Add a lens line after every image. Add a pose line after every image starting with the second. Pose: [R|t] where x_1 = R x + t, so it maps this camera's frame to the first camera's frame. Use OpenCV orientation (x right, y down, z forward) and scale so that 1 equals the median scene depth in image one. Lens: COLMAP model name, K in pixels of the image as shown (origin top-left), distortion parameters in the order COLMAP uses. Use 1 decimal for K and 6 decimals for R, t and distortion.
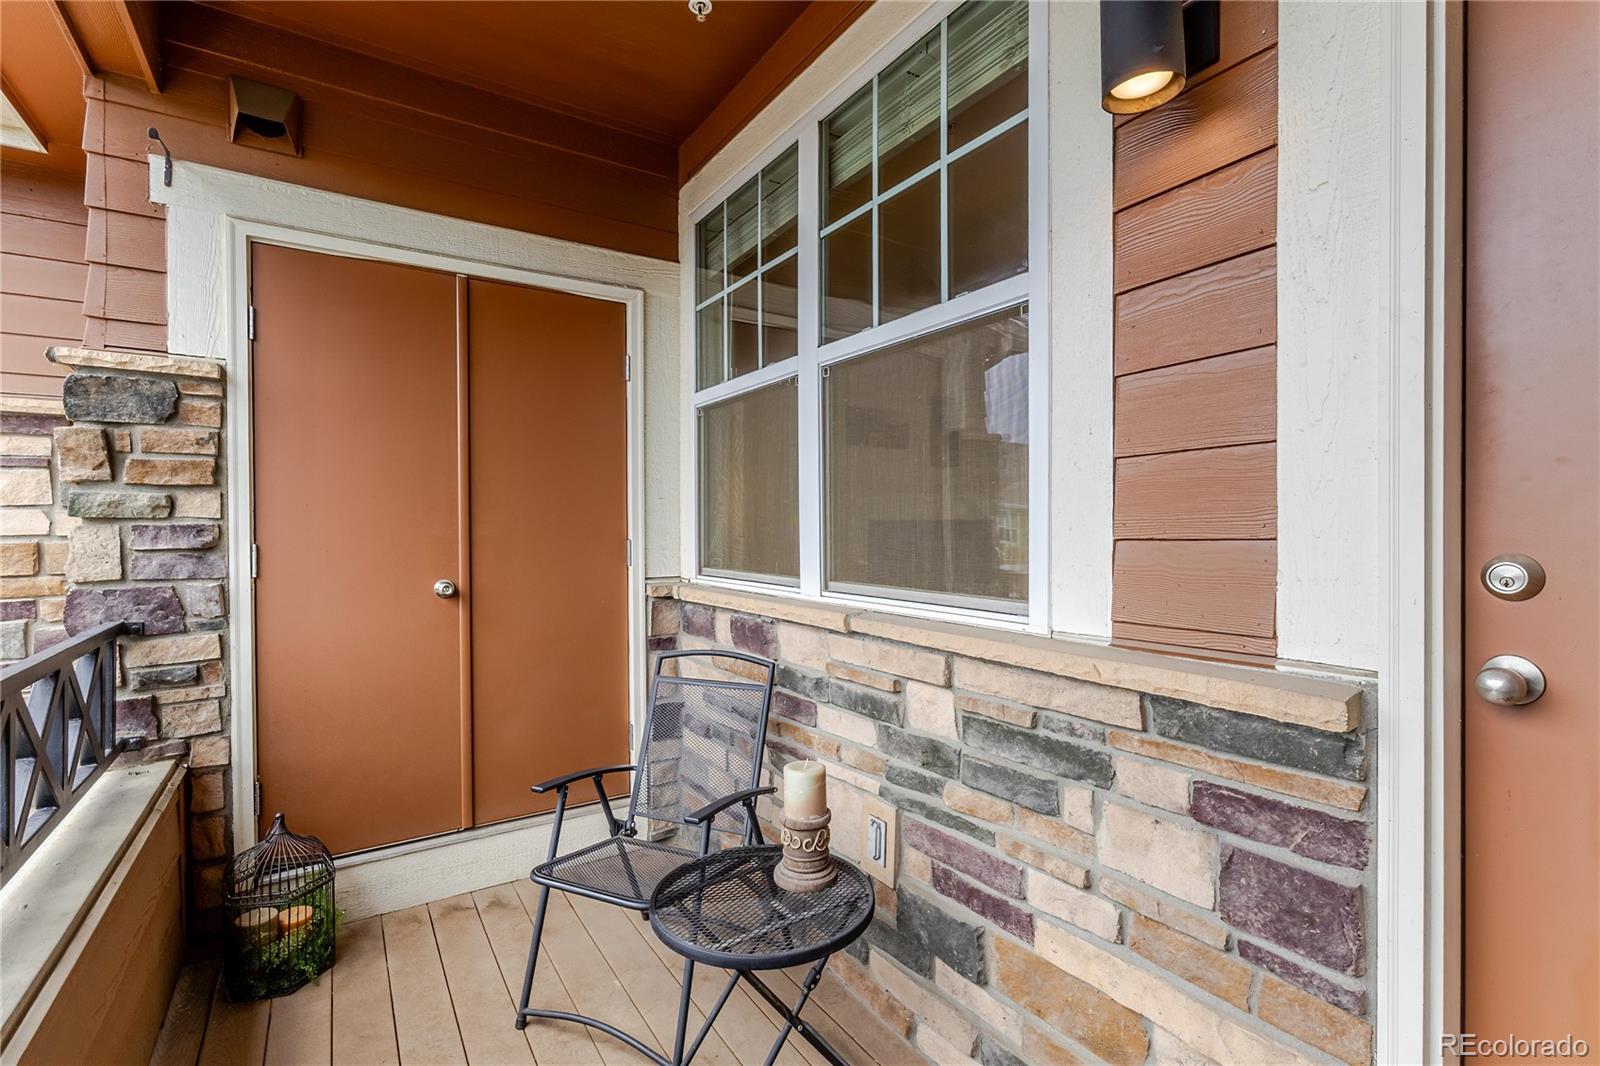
lens RADIAL K [[731.3, 0, 809.1], [0, 731.3, 528.8], [0, 0, 1]] dist [0.003194, 0.000219]
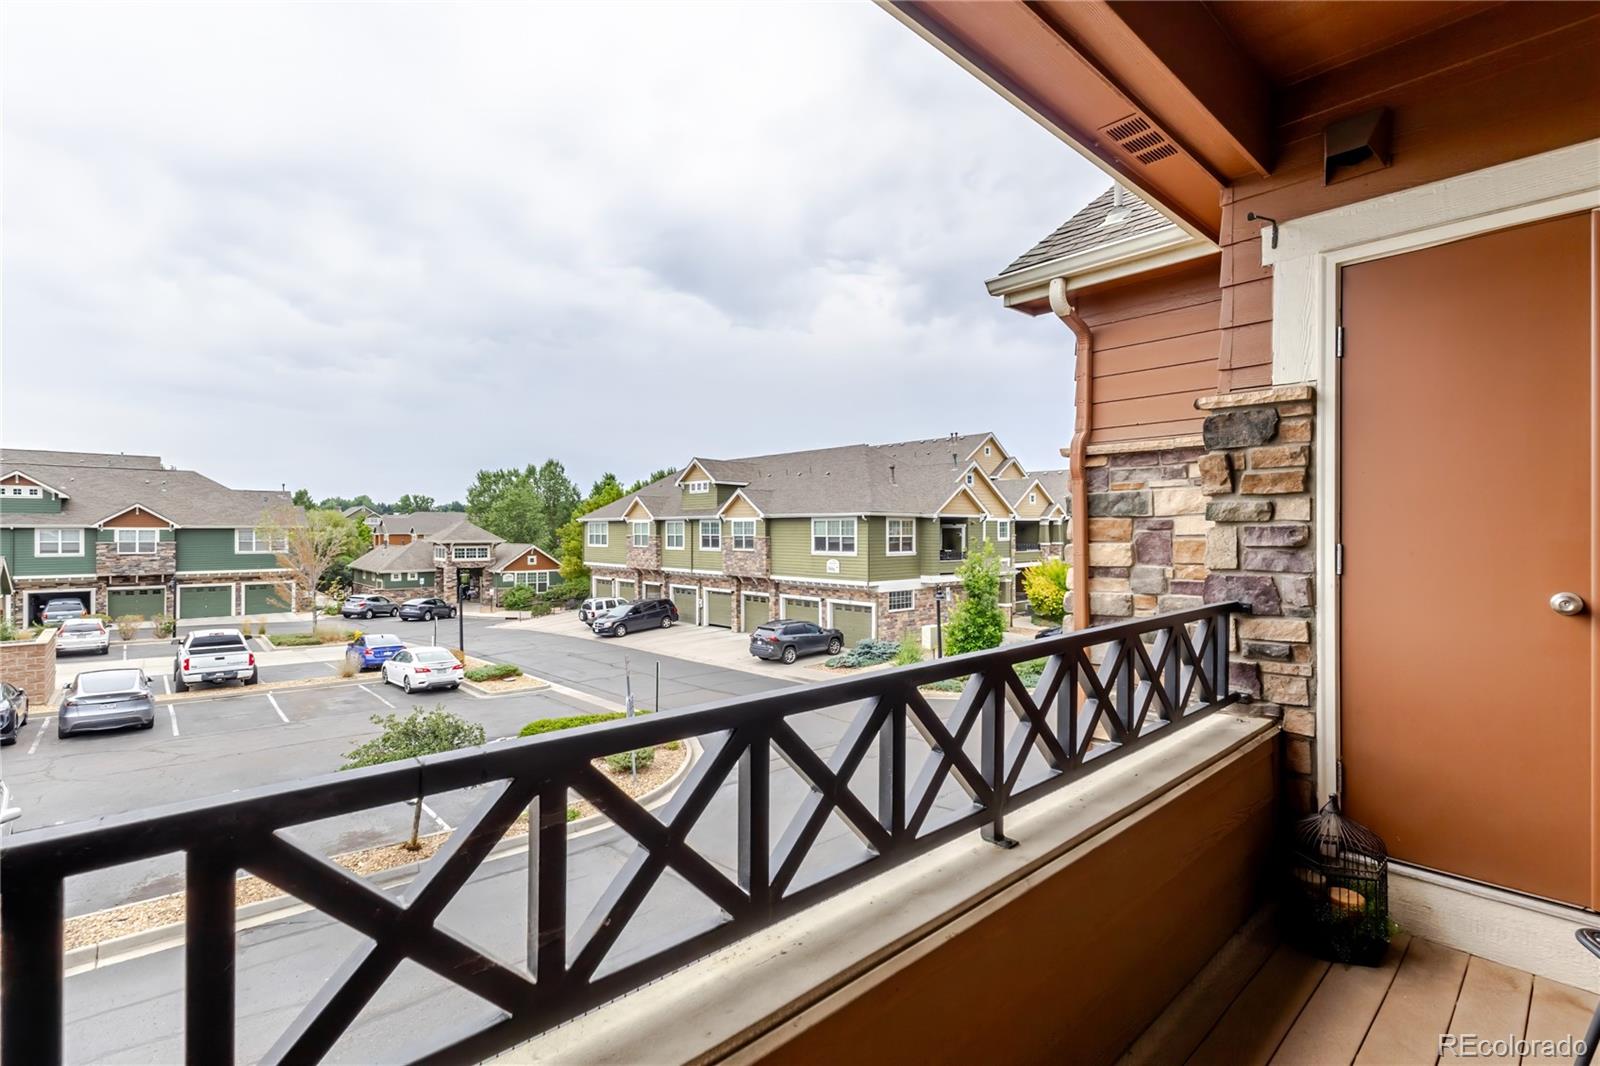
lens RADIAL K [[731.3, 0, 806.2], [0, 731.3, 522.5], [0, 0, 1]] dist [0.003194, 0.000219]
pose [[0.162256, -0.009173, -0.986706, 0.205351], [-0.004613, 0.999939, -0.010054, 0.004232], [0.986738, 0.006183, 0.162204, 0.040636]]
